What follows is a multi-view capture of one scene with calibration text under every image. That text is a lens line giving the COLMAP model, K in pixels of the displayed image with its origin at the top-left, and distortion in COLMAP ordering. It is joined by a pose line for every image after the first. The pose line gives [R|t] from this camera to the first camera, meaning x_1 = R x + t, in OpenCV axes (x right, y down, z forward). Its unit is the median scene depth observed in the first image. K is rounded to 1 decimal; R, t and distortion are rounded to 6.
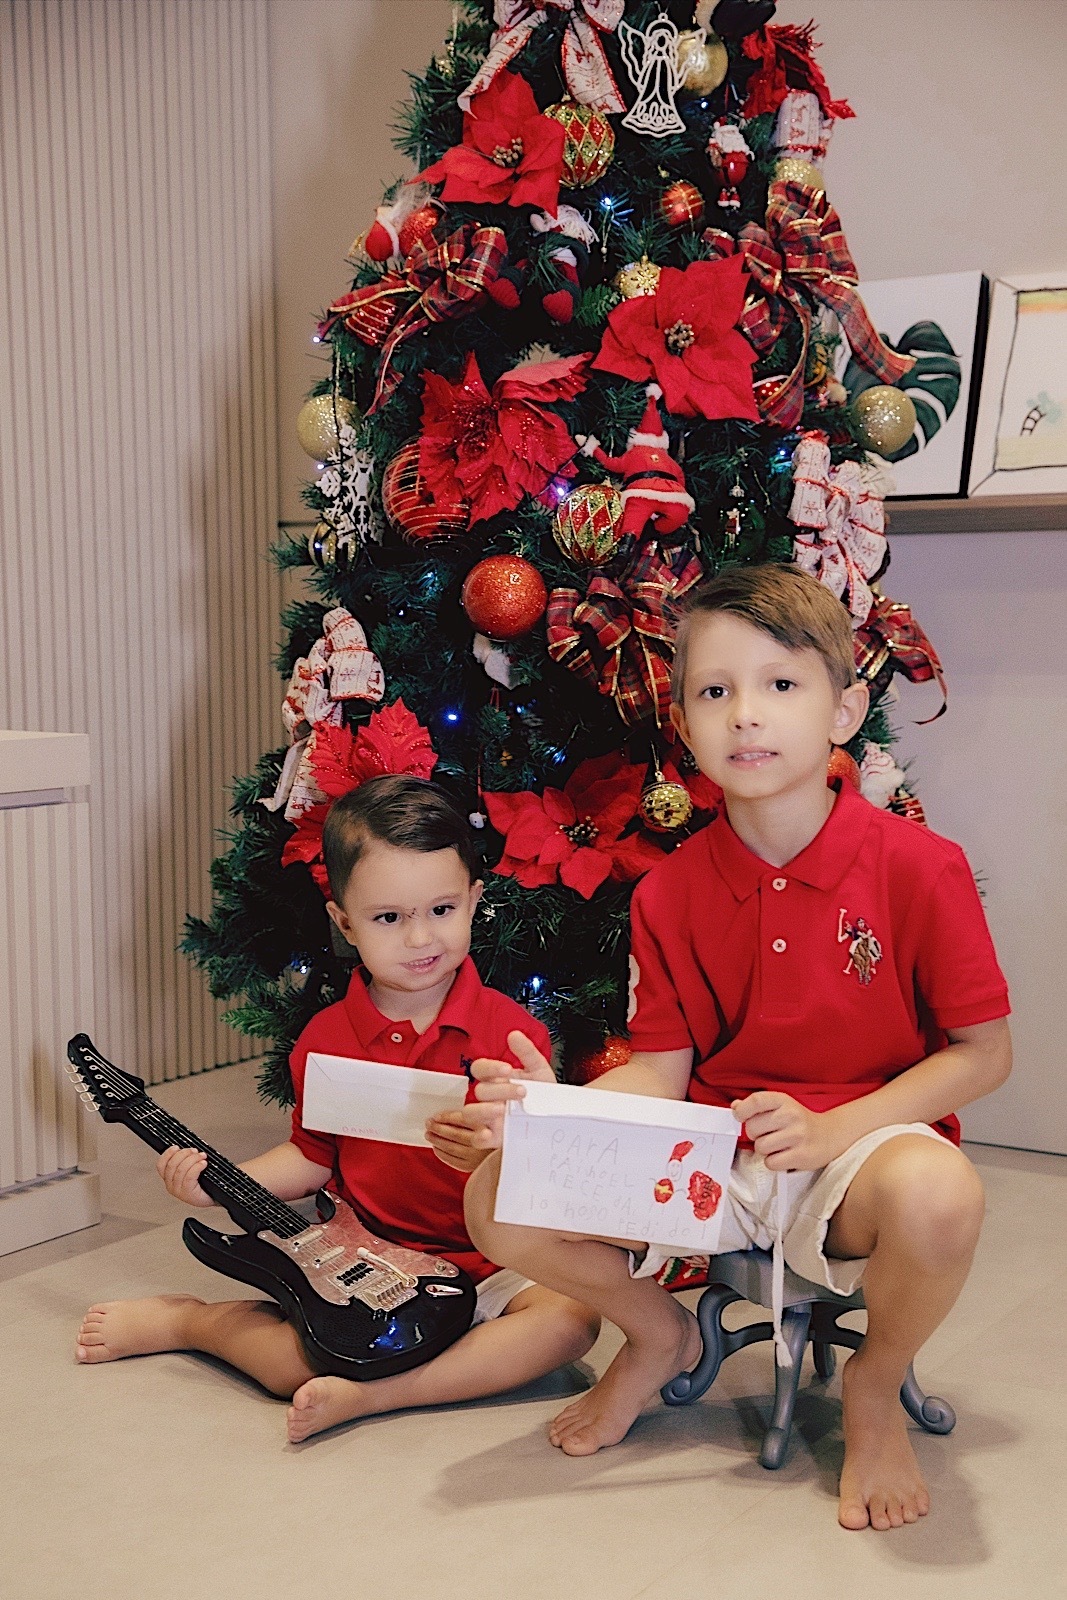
lens RADIAL K [[2222.3, 0, 591.5], [0, 2222.3, 844.4], [0, 0, 1]] dist [0.122594, 0.000000]
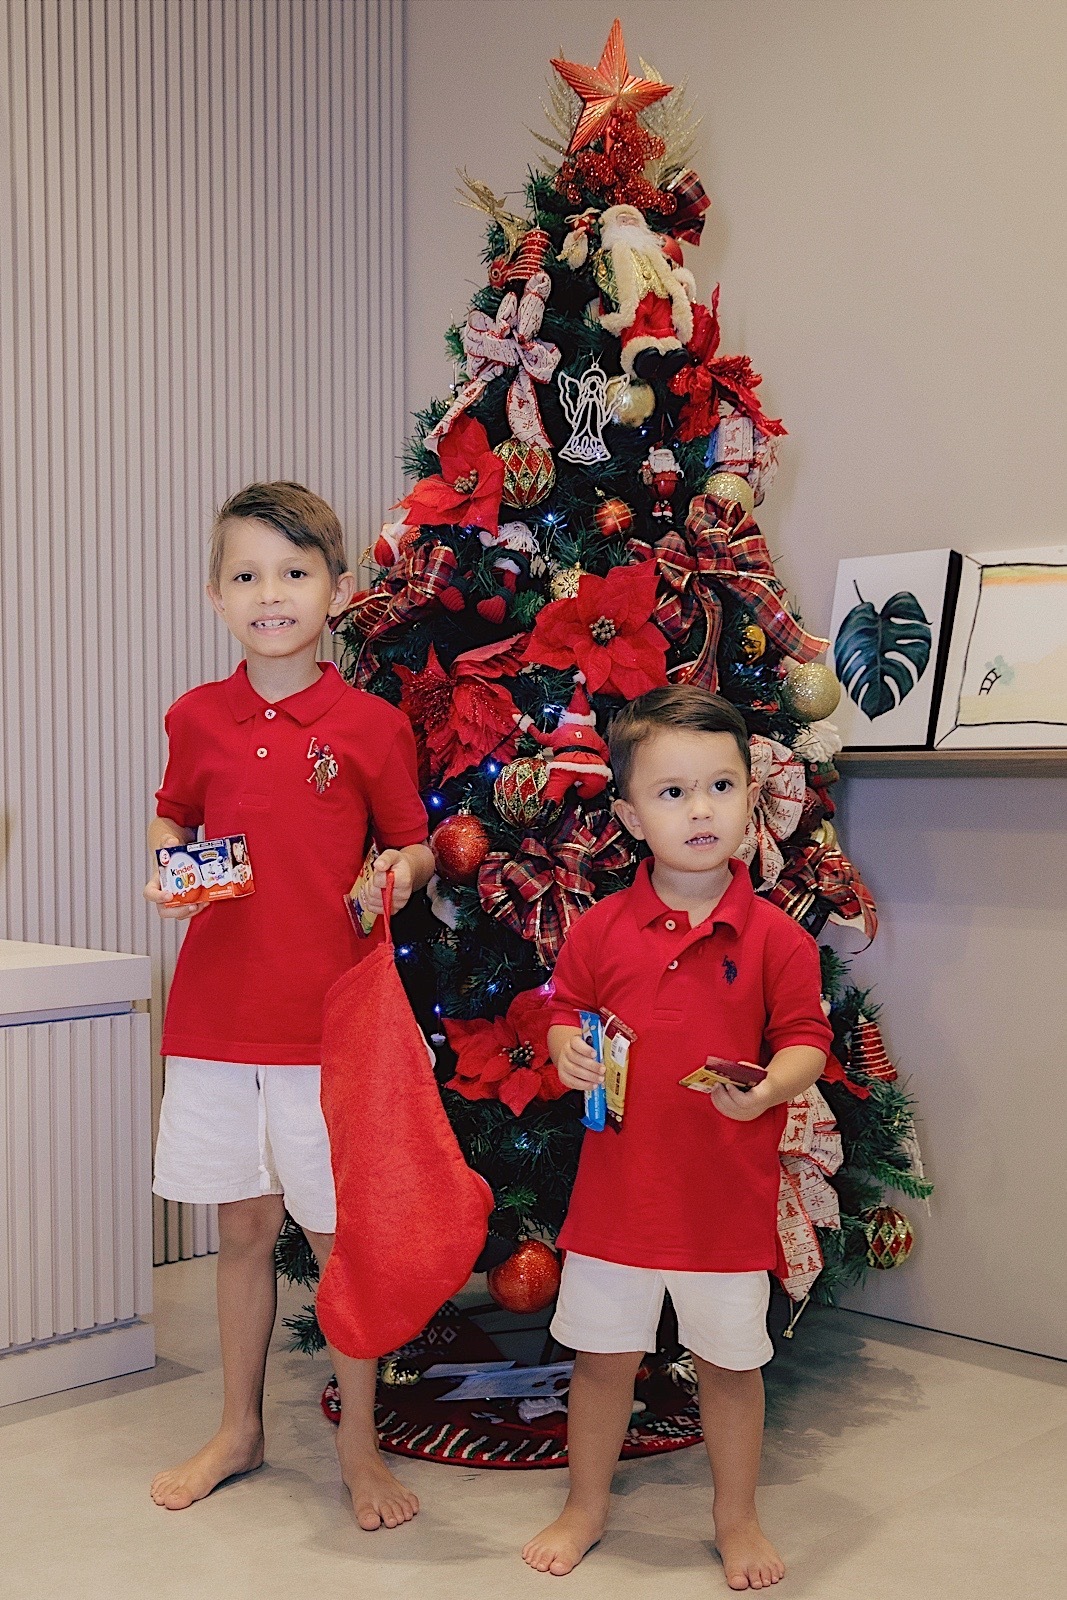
lens RADIAL K [[2009.9, 0, 527.4], [0, 2009.9, 836.4], [0, 0, 1]] dist [0.014637, 0.000000]
pose [[0.972565, 0.004898, -0.232579, 0.243224], [-0.020009, 0.997835, -0.062654, -0.054235], [0.231768, 0.065589, 0.970557, -0.013551]]
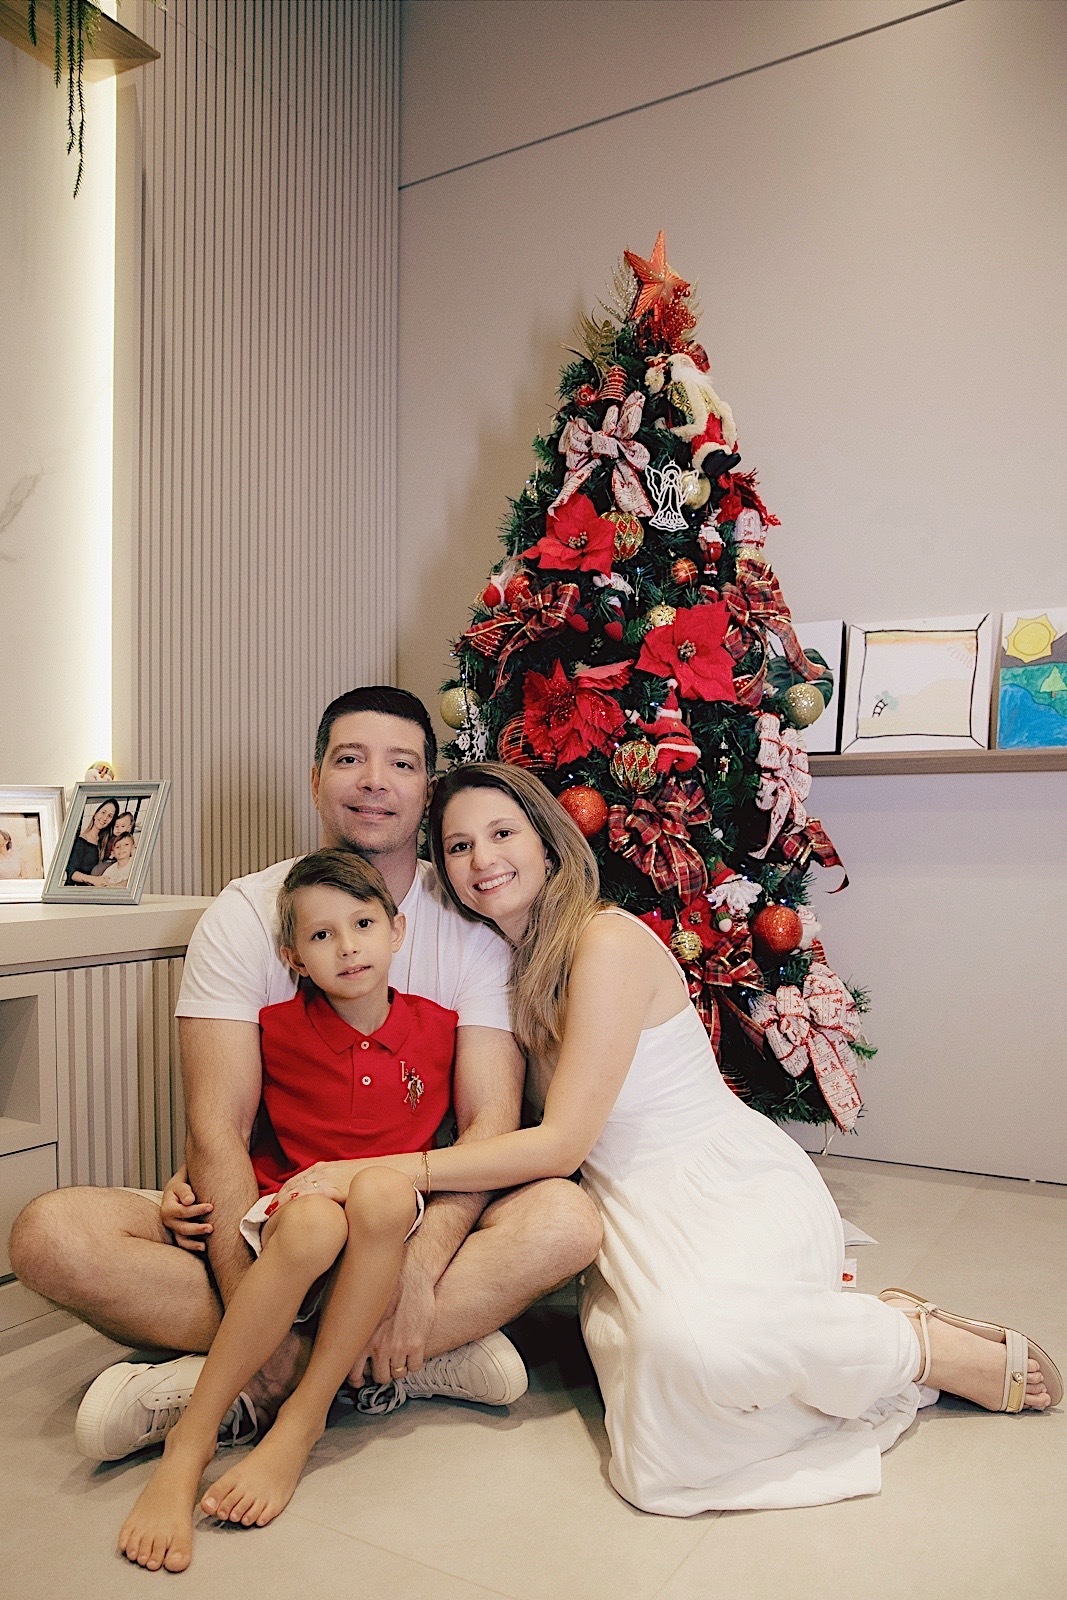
lens RADIAL K [[1267.0, 0, 518.7], [0, 1267.0, 859.1], [0, 0, 1]] dist [-0.076744, 0.064946]
pose [[0.999932, -0.002248, 0.011485, -0.090616], [0.003228, 0.996286, -0.086041, -0.001967], [-0.011249, 0.086072, 0.996225, 0.118153]]
